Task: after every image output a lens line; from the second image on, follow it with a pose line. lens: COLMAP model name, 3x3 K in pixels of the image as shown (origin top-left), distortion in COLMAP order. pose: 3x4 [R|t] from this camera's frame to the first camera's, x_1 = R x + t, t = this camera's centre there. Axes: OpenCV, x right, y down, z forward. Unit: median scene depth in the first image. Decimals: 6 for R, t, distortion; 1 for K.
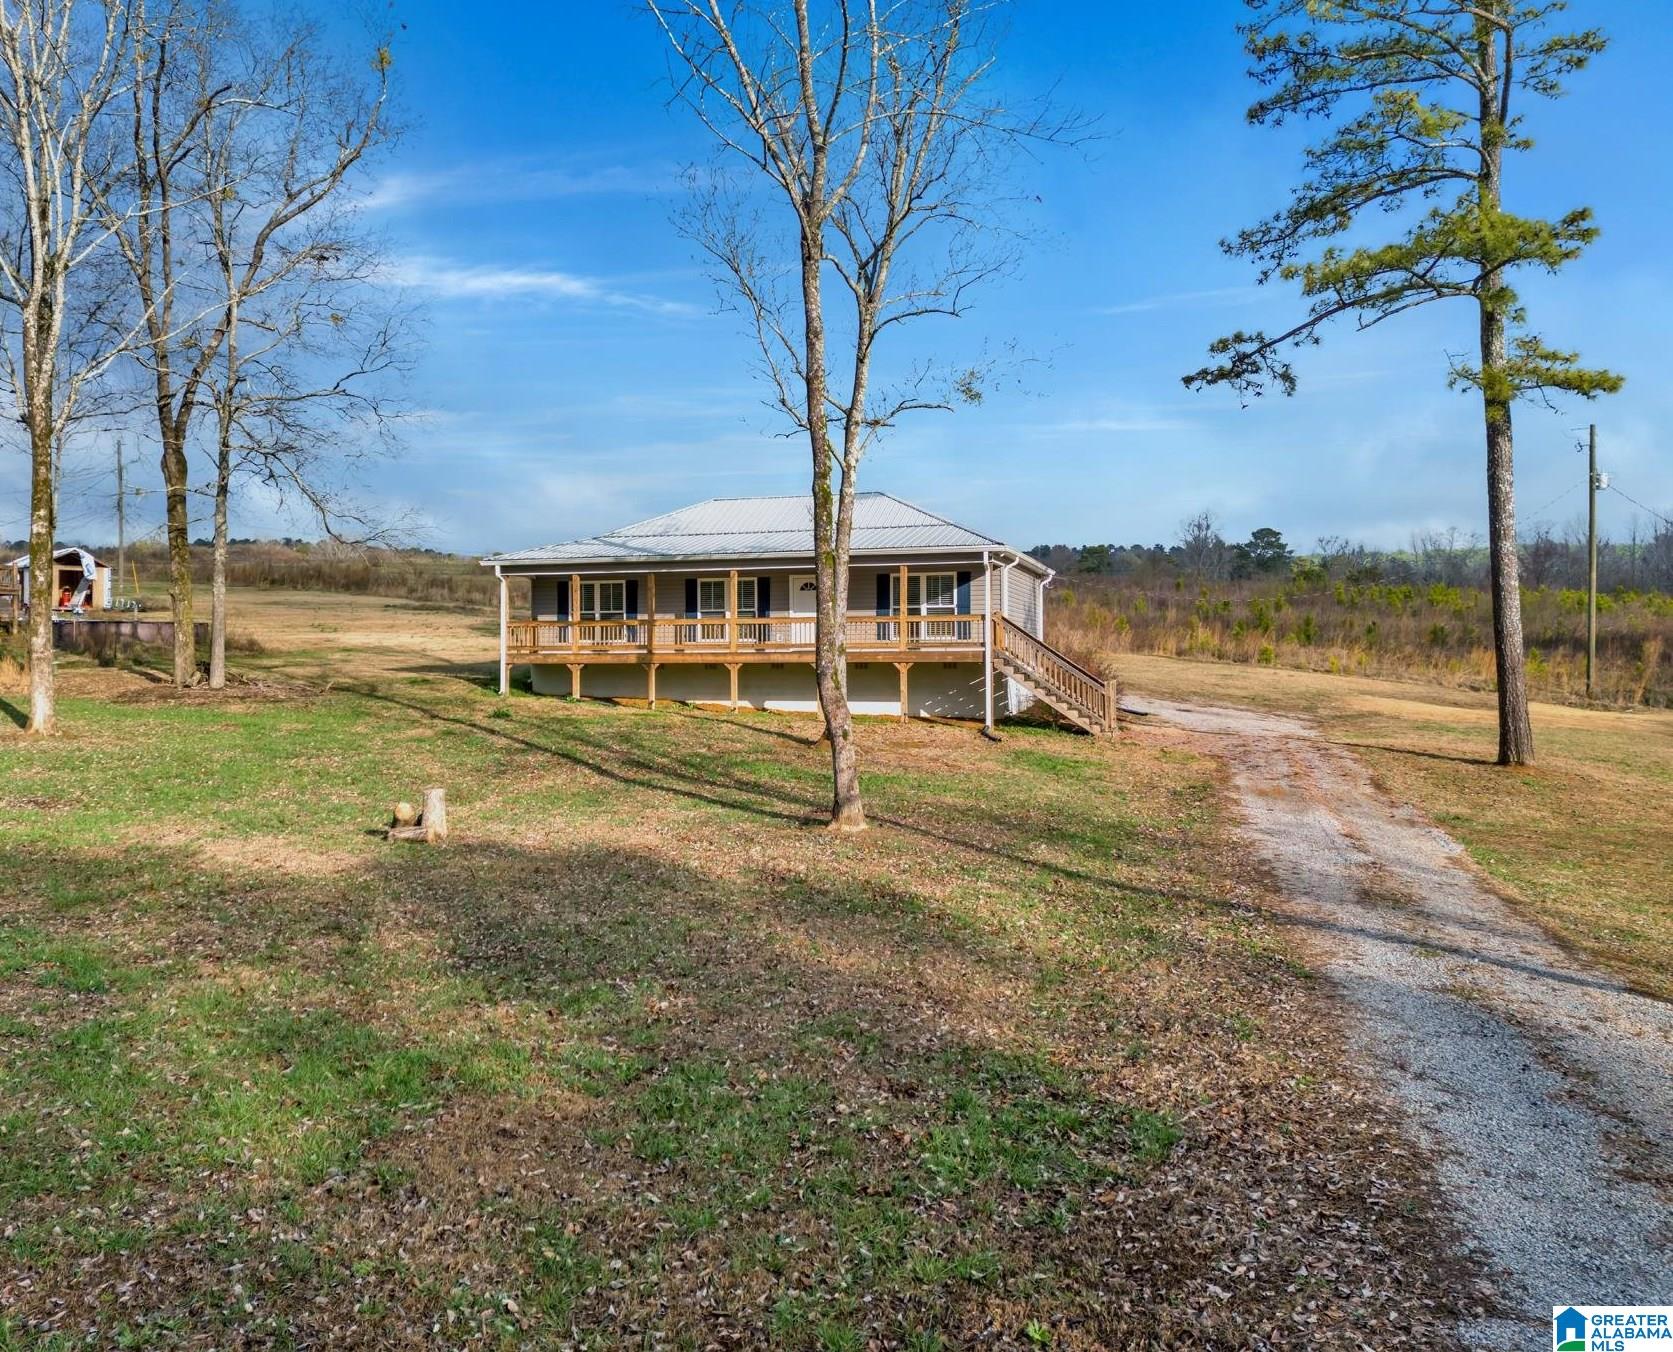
lens RADIAL K [[1281.0, 0, 836.5], [0, 1281.0, 676.0], [0, 0, 1]] dist [0.052604, 0.000597]
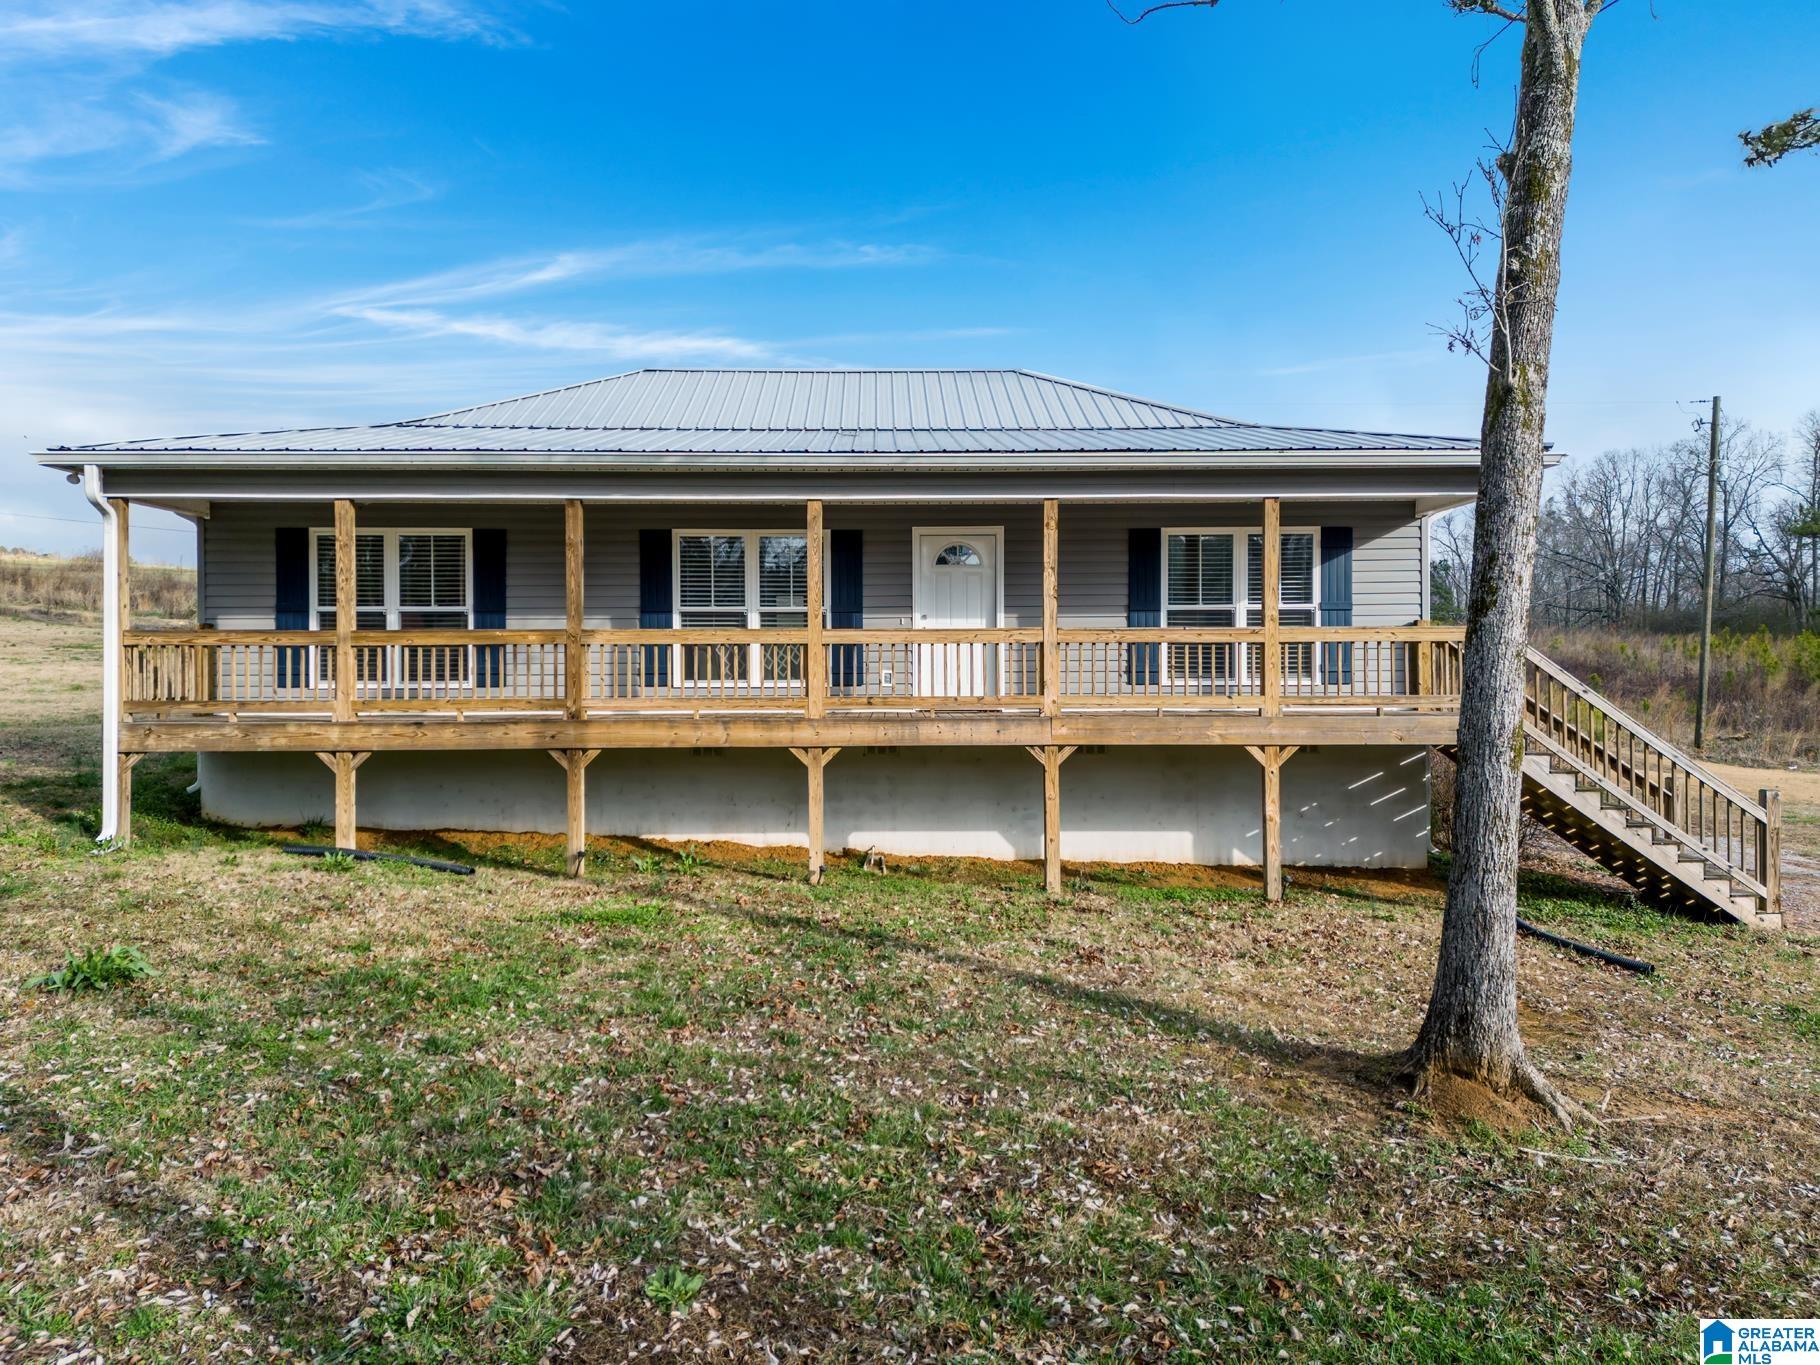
lens RADIAL K [[1272.4, 0, 910.0], [0, 1272.4, 682.5], [0, 0, 1]] dist [0.094677, -0.103285]
pose [[0.957205, 0.000693, 0.289409, -0.154232], [0.002578, 0.999937, -0.010923, -0.023859], [-0.289398, 0.011202, 0.957143, 0.600375]]
